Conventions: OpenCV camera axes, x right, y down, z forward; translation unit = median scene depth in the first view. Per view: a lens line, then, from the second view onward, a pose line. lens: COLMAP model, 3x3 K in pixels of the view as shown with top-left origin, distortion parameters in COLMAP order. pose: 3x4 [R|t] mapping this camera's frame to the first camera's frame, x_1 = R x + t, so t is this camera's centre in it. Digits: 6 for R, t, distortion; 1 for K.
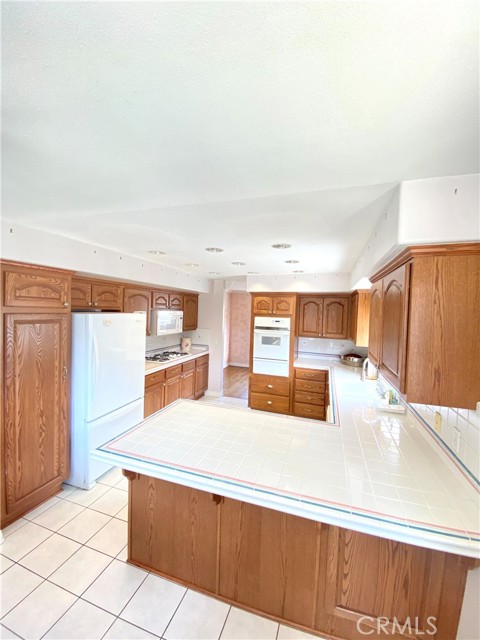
lens RADIAL K [[260.0, 0, 241.3], [0, 260.0, 318.7], [0, 0, 1]] dist [0.052760, -0.038211]
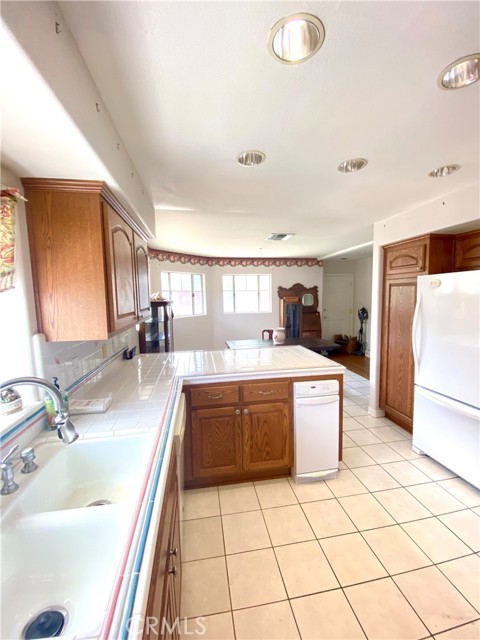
lens RADIAL K [[261.5, 0, 240.0], [0, 261.5, 320.0], [0, 0, 1]] dist [0.033156, -0.026032]
pose [[-0.882740, 0.026146, -0.469133, 0.298466], [-0.027832, 0.993788, 0.107756, 0.035980], [0.469036, 0.108177, -0.876529, 0.956454]]
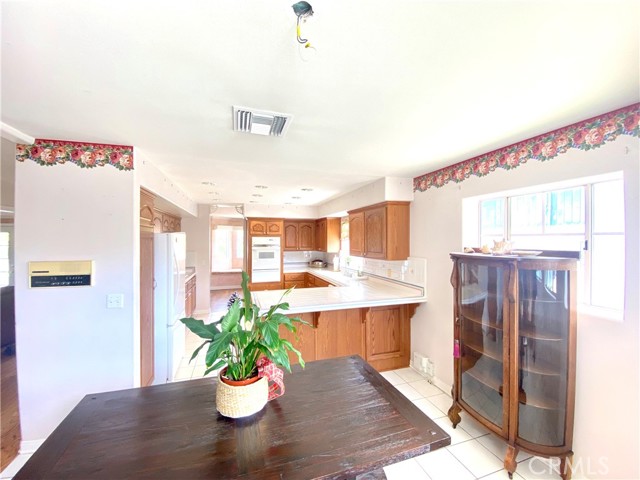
lens RADIAL K [[261.5, 0, 320.0], [0, 261.5, 240.0], [0, 0, 1]] dist [0.033156, -0.026032]
pose [[0.803054, -0.031914, 0.595051, -0.452471], [0.045804, 0.998916, -0.008240, 0.033232], [-0.594143, 0.033873, 0.803646, -0.209201]]
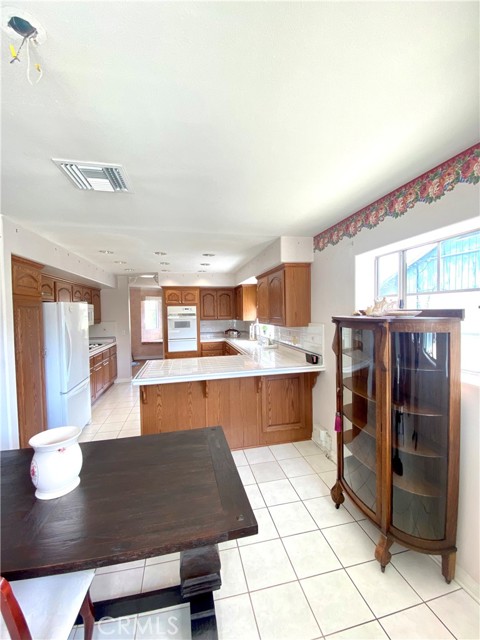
lens RADIAL K [[260.0, 0, 241.3], [0, 260.0, 318.7], [0, 0, 1]] dist [0.052760, -0.038211]
pose [[0.856199, -0.062416, 0.512863, -0.301150], [0.062807, 0.997888, 0.016592, 0.054735], [-0.512815, 0.018005, 0.858310, -0.263457]]
